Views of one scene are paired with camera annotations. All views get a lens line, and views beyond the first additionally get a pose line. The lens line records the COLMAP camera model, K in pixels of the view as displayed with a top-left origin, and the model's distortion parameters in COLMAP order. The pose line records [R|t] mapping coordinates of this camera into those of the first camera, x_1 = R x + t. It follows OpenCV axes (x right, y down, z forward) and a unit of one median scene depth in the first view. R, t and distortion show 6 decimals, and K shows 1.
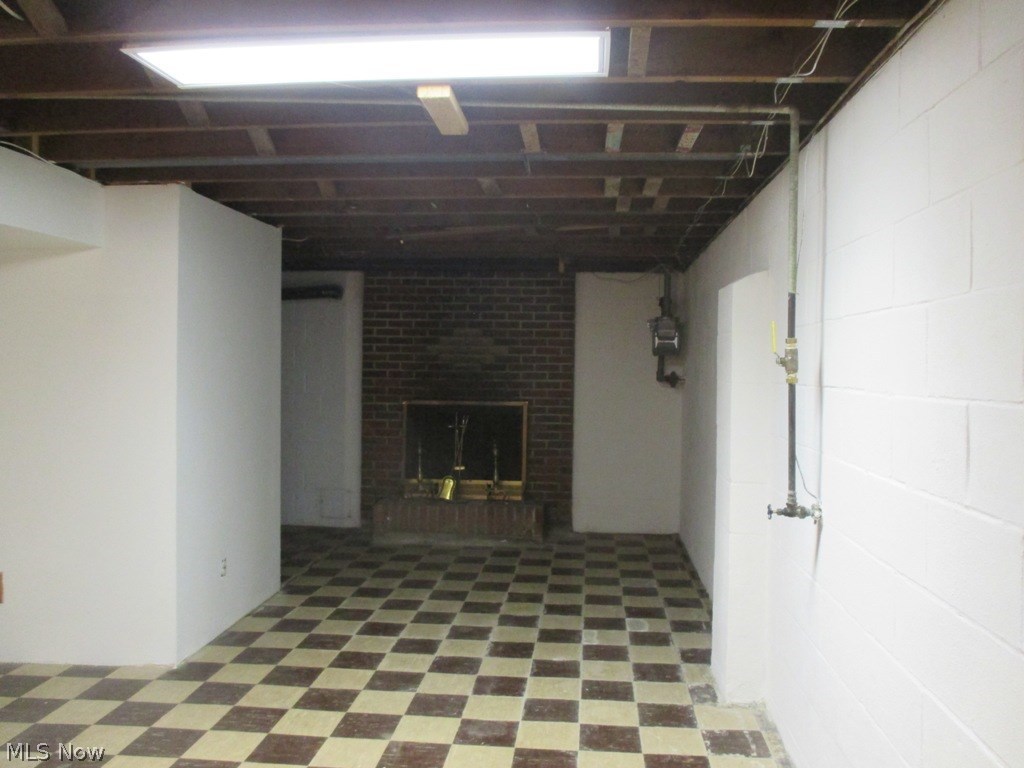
lens RADIAL K [[841.6, 0, 513.9], [0, 841.6, 383.8], [0, 0, 1]] dist [-0.043712, 0.014369]
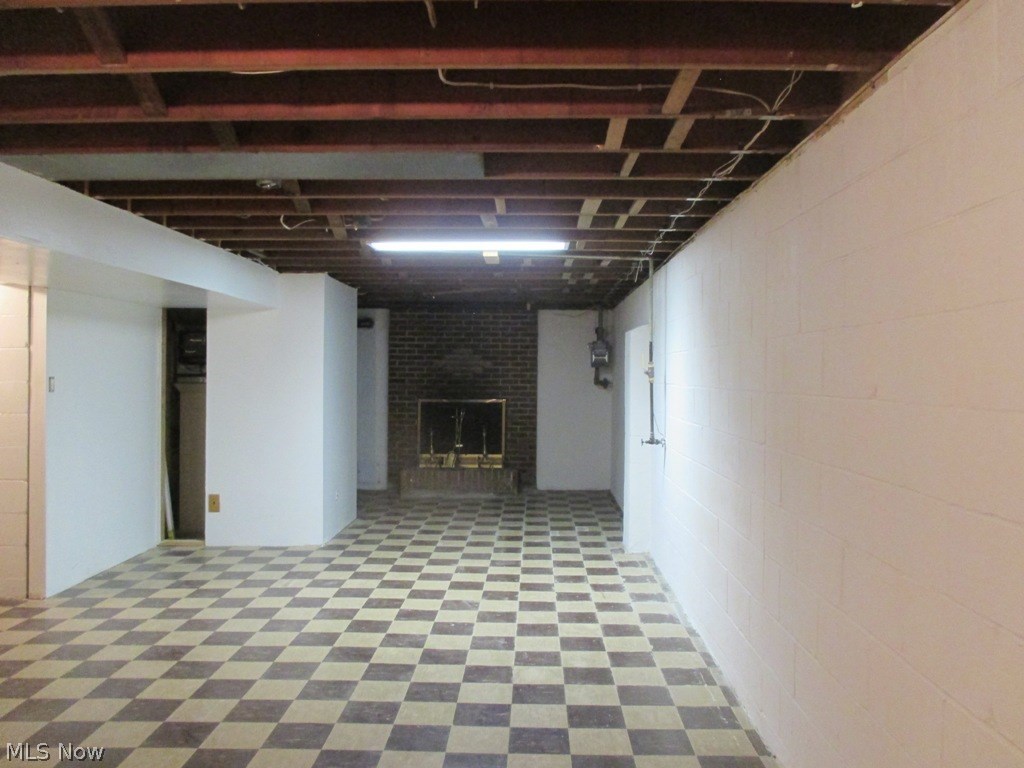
lens RADIAL K [[841.6, 0, 513.2], [0, 841.6, 382.1], [0, 0, 1]] dist [-0.043712, 0.014369]
pose [[0.997833, -0.005450, 0.065574, -0.065346], [0.006216, 0.999915, -0.011479, 0.008083], [-0.065506, 0.011862, 0.997782, -0.445109]]
